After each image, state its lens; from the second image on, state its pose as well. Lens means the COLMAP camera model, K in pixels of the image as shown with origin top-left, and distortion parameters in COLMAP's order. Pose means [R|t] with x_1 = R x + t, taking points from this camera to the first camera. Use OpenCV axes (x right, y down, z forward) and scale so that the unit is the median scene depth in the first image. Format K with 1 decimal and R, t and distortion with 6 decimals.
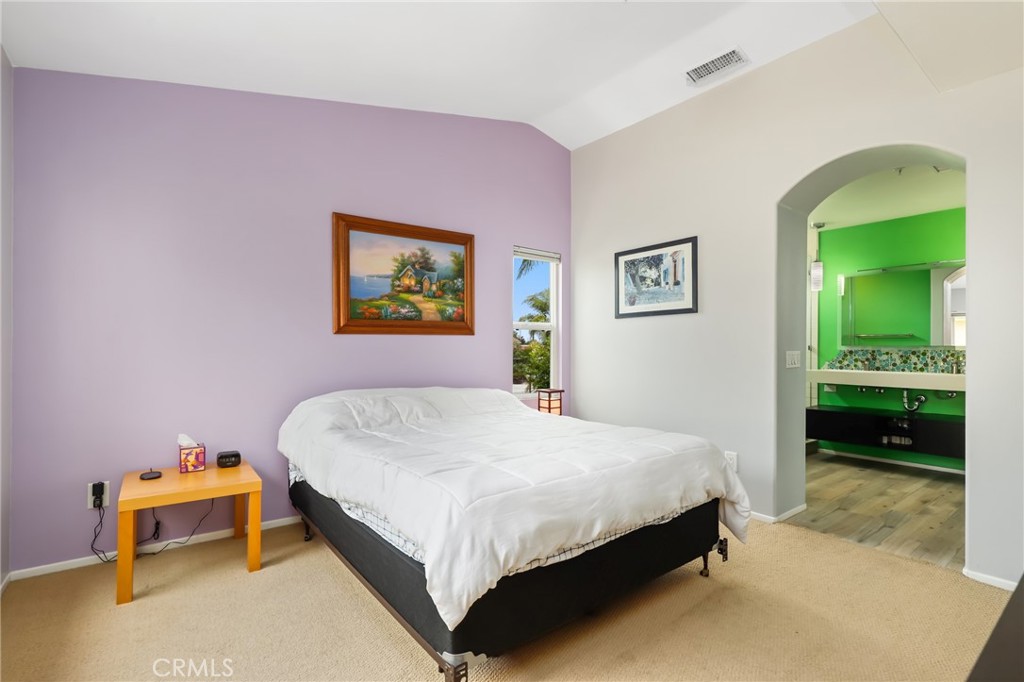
lens RADIAL K [[463.9, 0, 510.4], [0, 463.9, 346.0], [0, 0, 1]] dist [-0.000156, -0.001384]
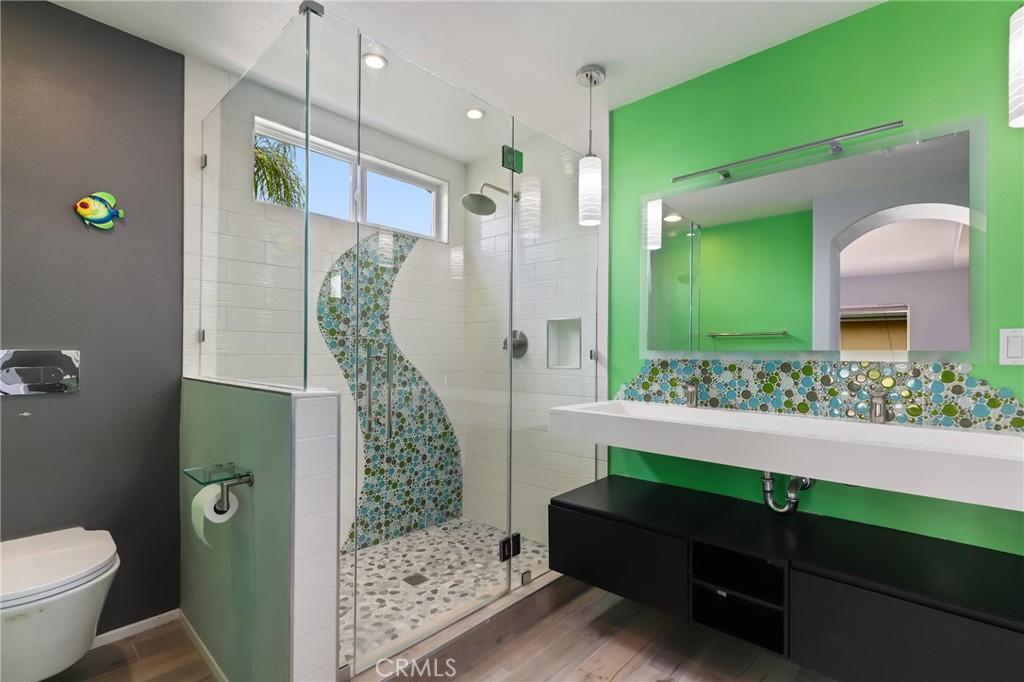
lens RADIAL K [[463.9, 0, 512.5], [0, 463.9, 343.8], [0, 0, 1]] dist [-0.000156, -0.001384]
pose [[0.984977, 0.000045, 0.172685, 0.528283], [0.001804, 0.999943, -0.010550, -0.002516], [-0.172675, 0.010703, 0.984921, 0.599591]]
